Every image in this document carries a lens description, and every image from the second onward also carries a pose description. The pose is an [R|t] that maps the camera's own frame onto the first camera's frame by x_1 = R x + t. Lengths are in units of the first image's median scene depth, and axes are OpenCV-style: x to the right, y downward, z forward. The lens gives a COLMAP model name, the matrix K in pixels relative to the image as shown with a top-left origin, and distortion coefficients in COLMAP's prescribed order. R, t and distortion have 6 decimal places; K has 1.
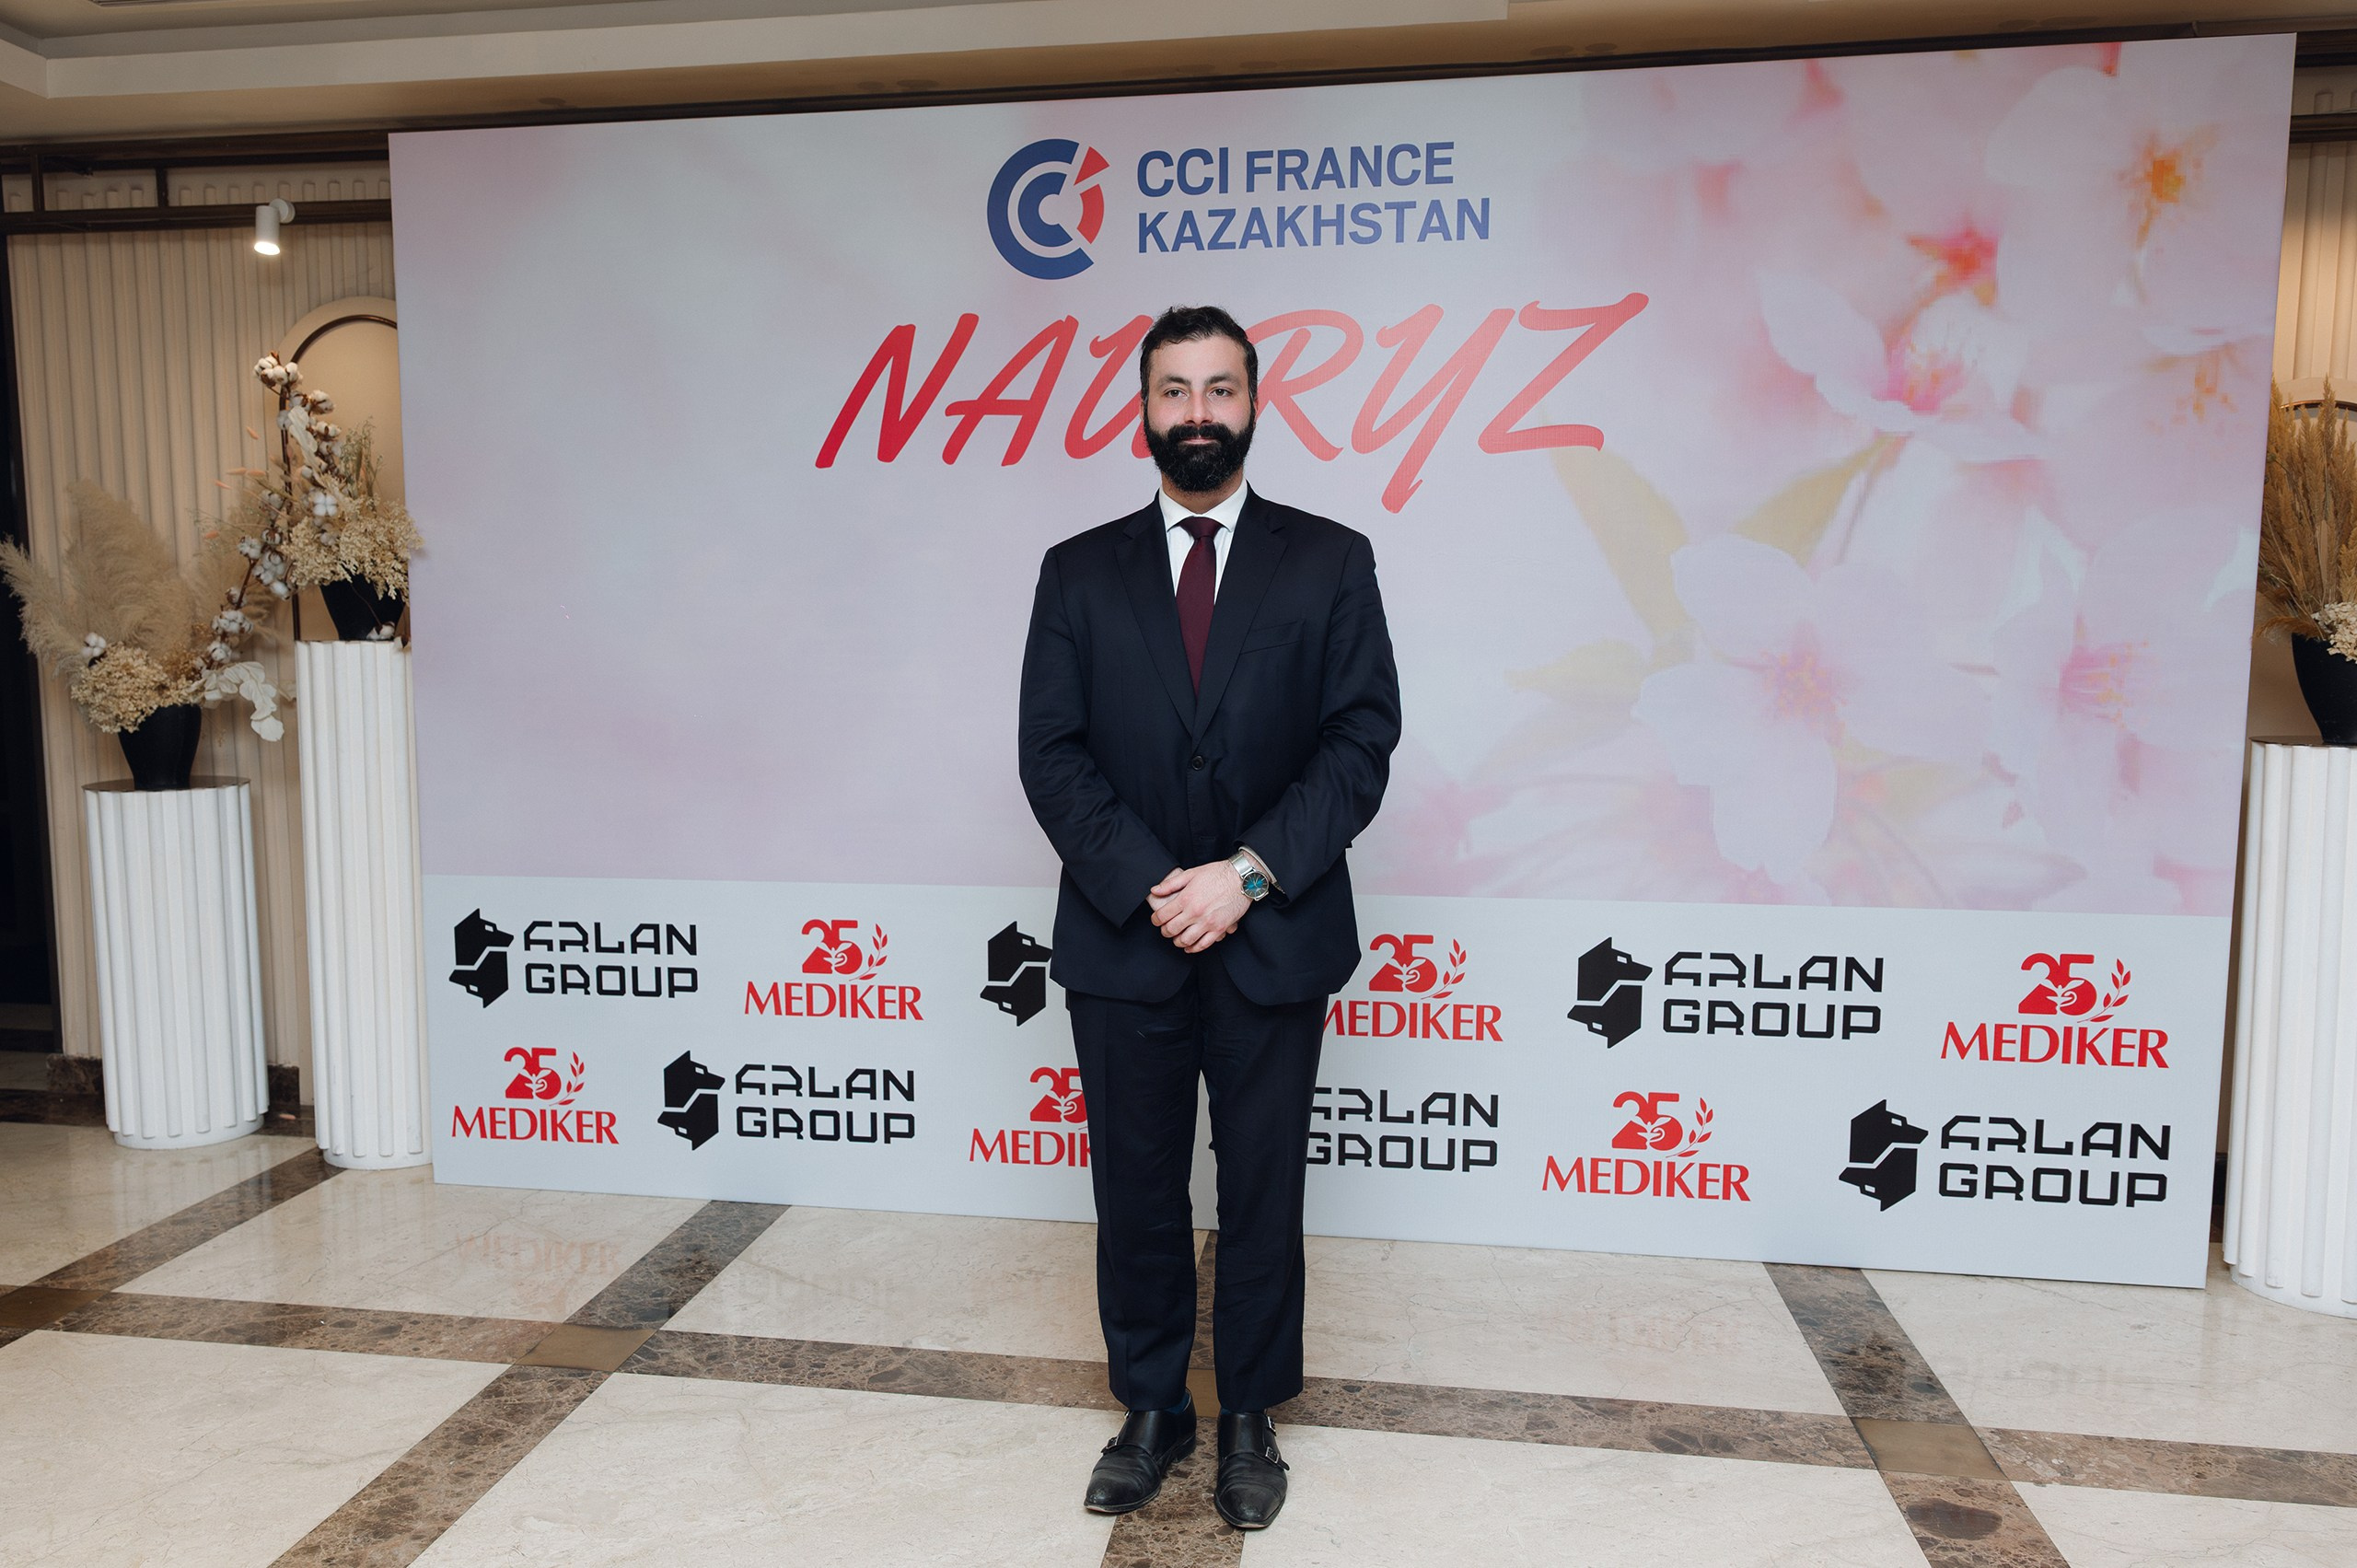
lens RADIAL K [[1694.3, 0, 1094.7], [0, 1694.3, 834.1], [0, 0, 1]] dist [0.006415, -0.003893]
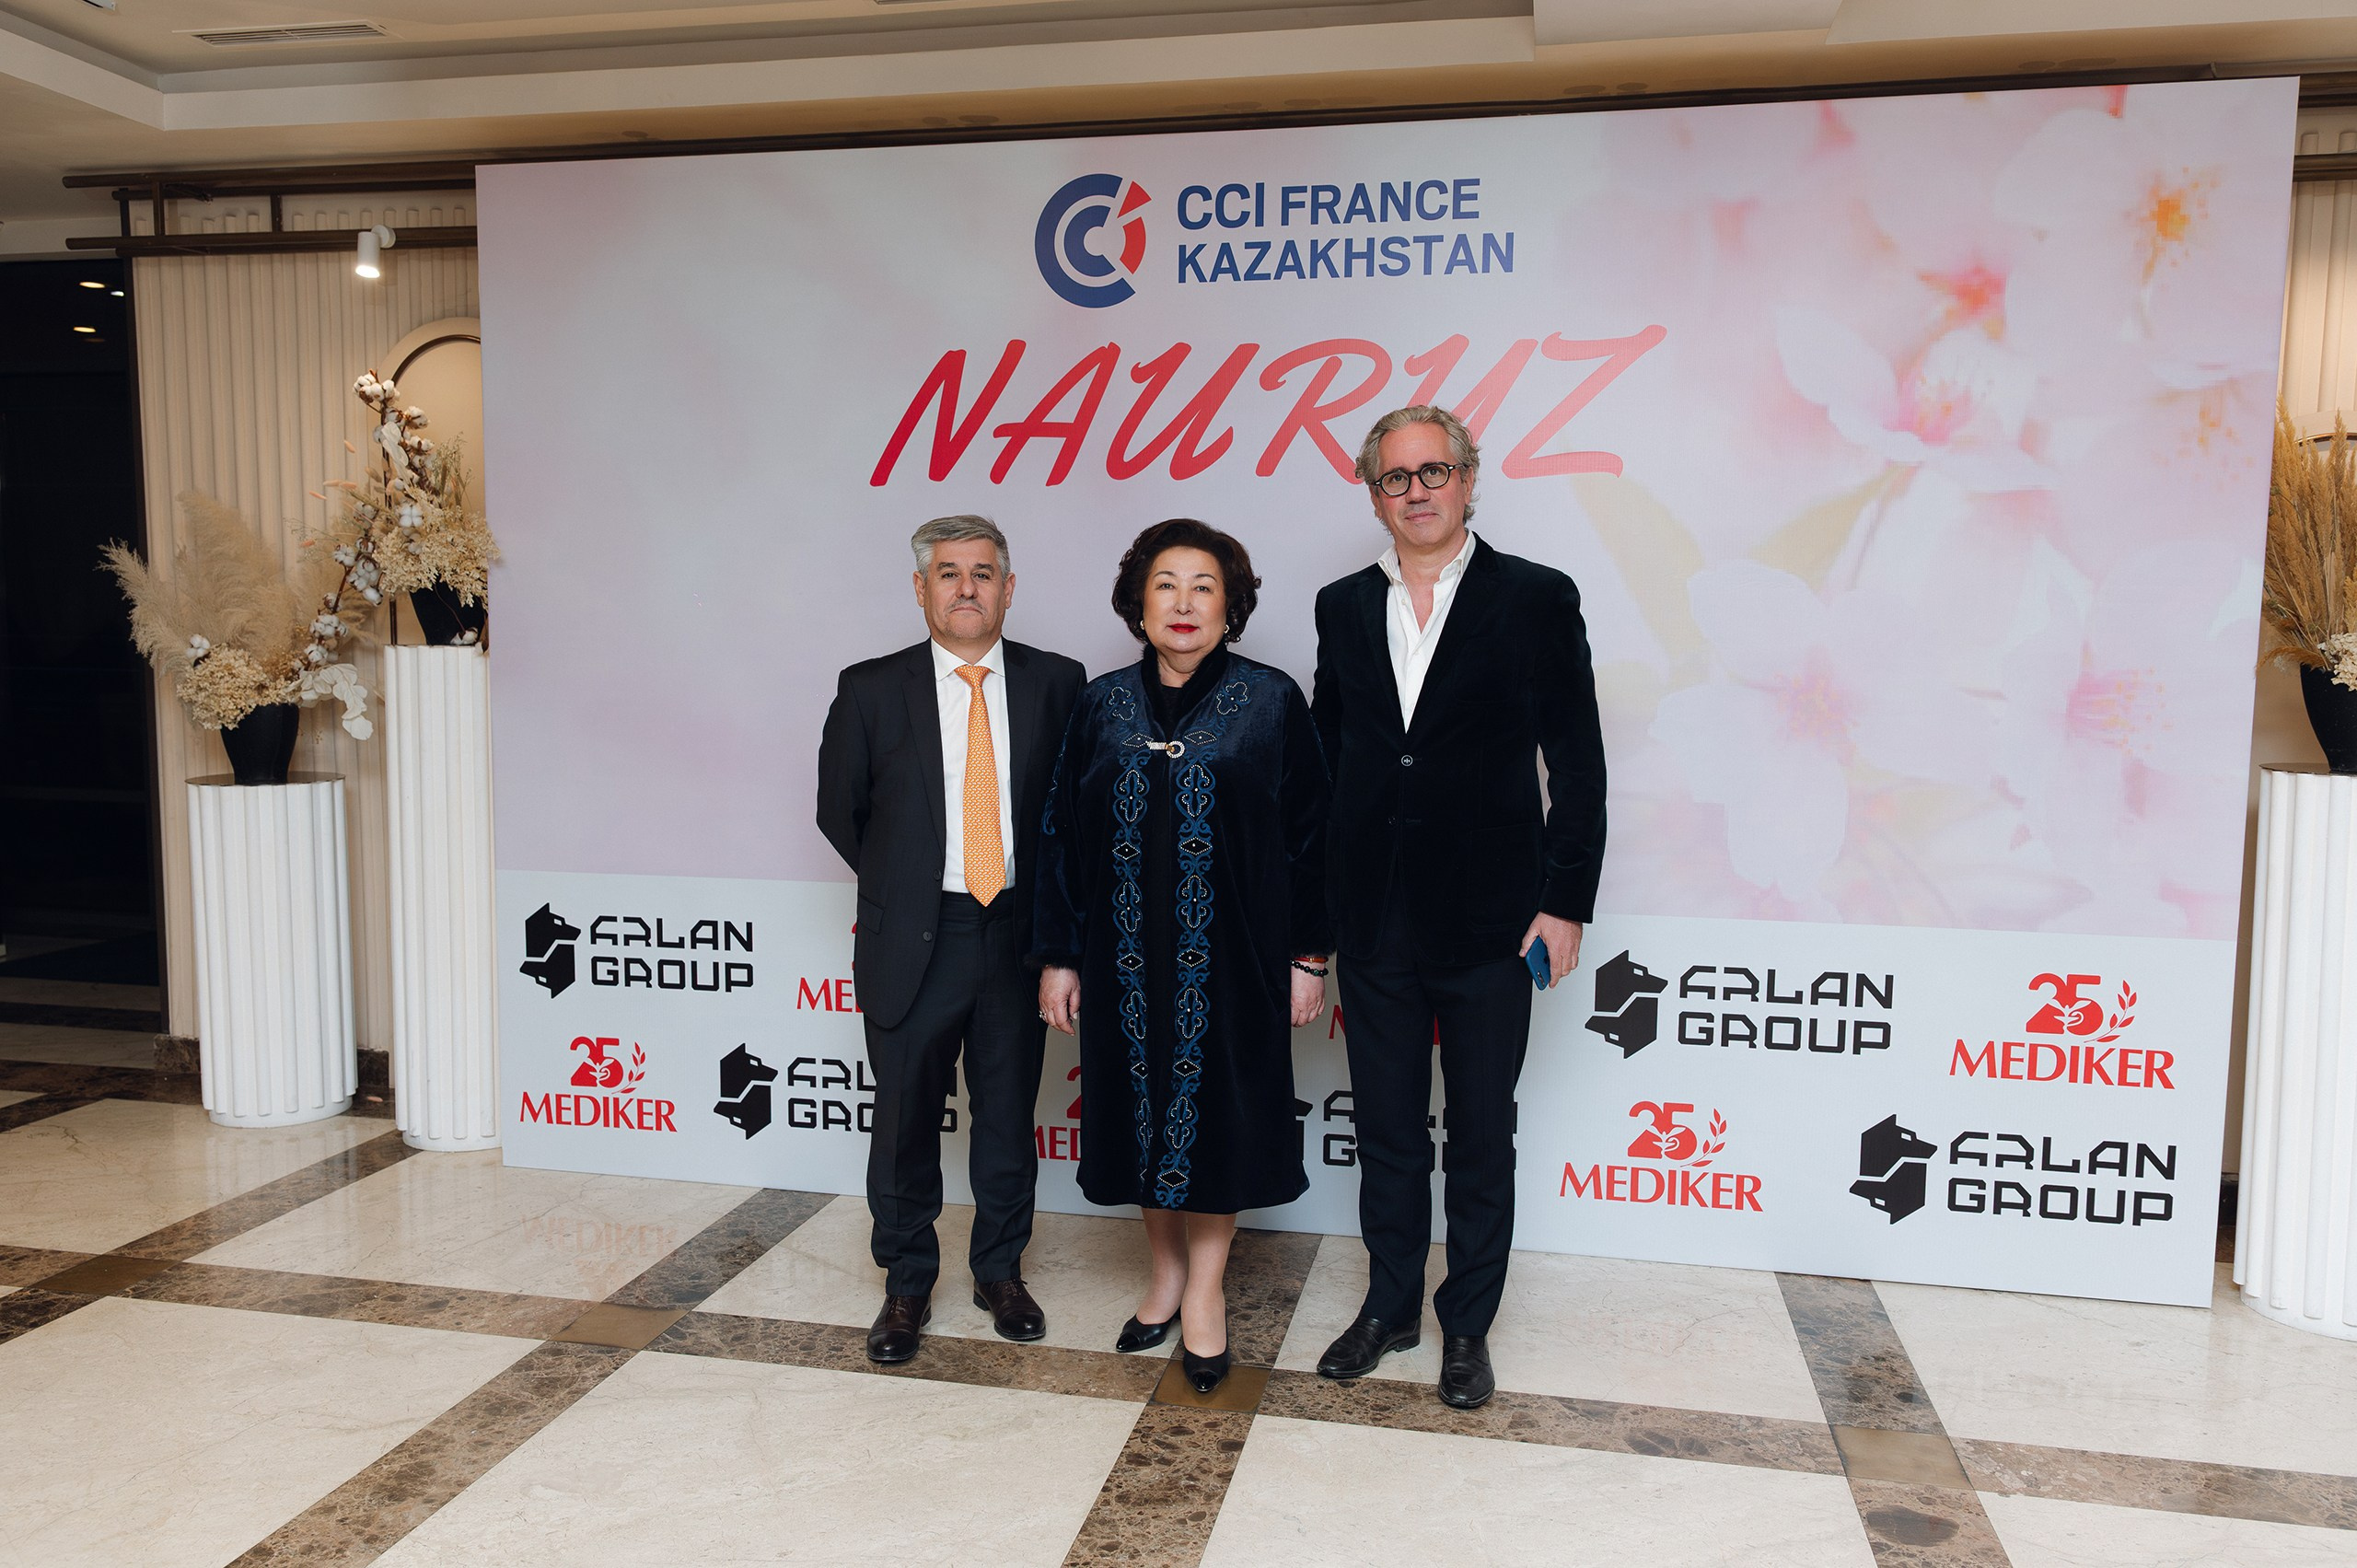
lens RADIAL K [[1671.8, 0, 1179.2], [0, 1671.8, 814.1], [0, 0, 1]] dist [0.003914, -0.001127]
pose [[0.999365, 0.015345, -0.032158, 0.065685], [-0.015787, 0.999784, -0.013543, -0.003438], [0.031943, 0.014042, 0.999391, -0.020400]]
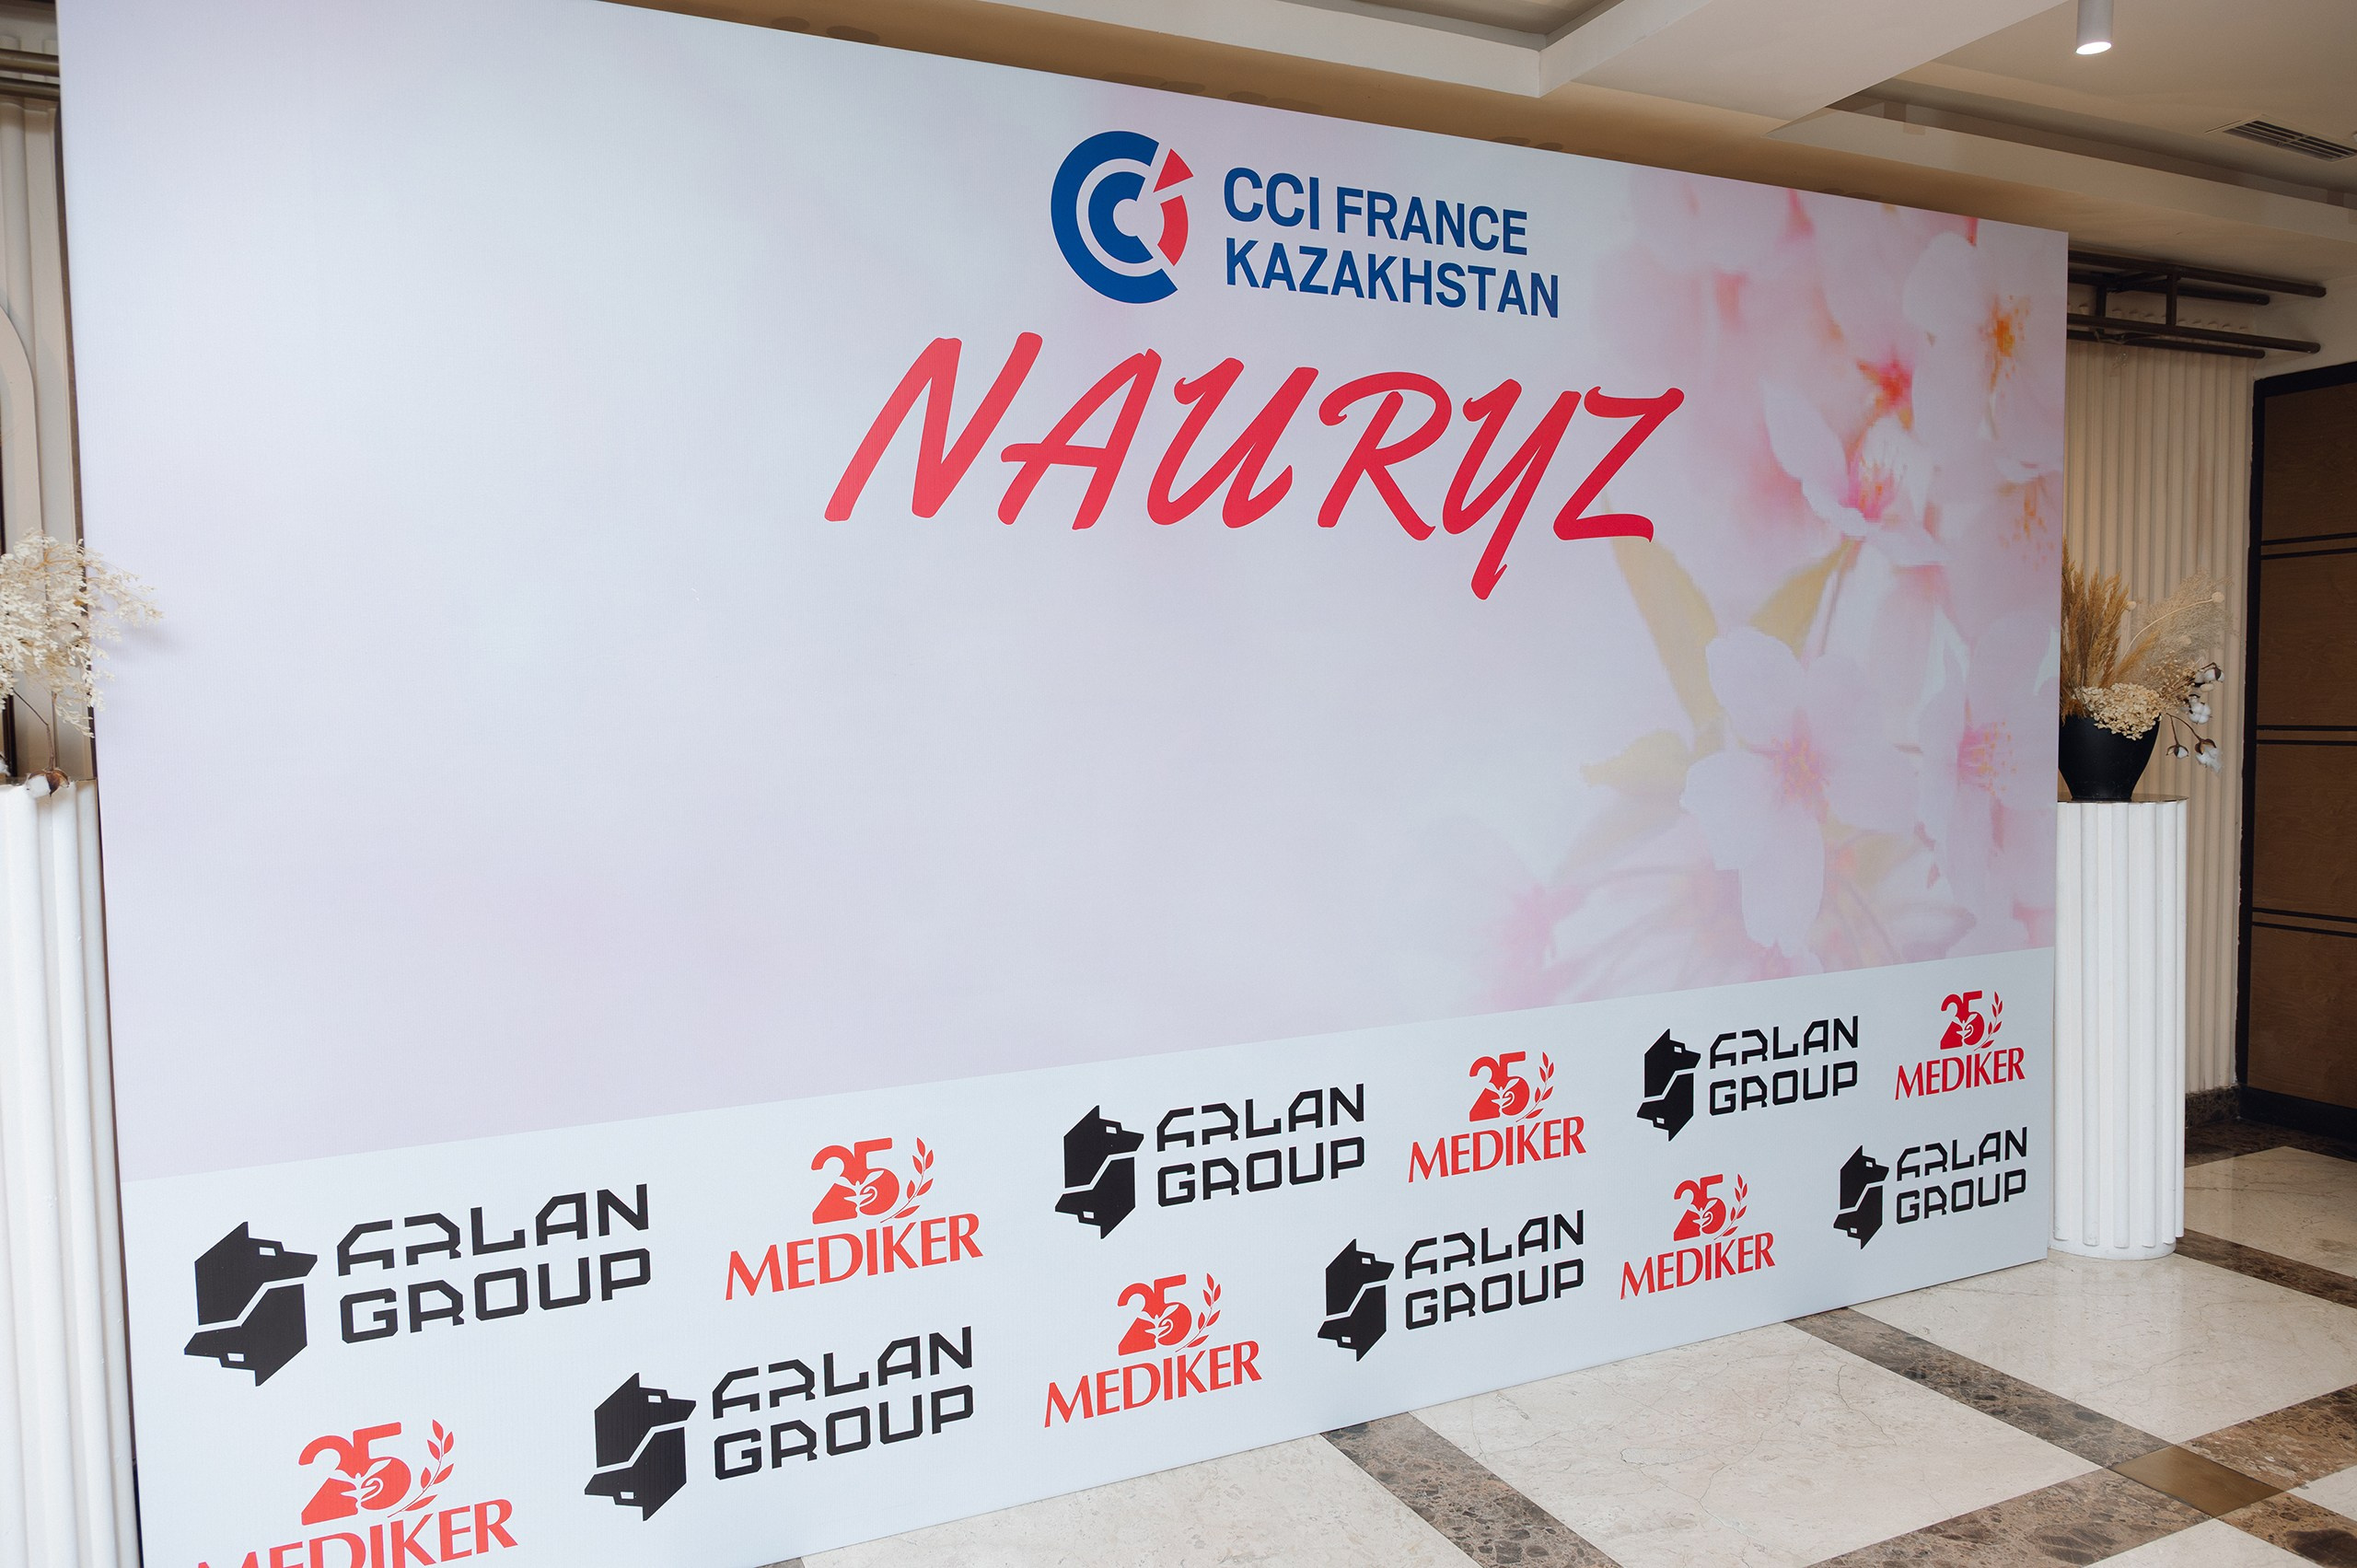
lens RADIAL K [[1667.6, 0, 1185.7], [0, 1667.6, 813.4], [0, 0, 1]] dist [-0.009791, 0.008430]
pose [[0.812399, -0.055127, 0.580490, -0.490374], [0.085052, 0.996077, -0.024437, -0.065716], [-0.576866, 0.069224, 0.813901, 0.367743]]
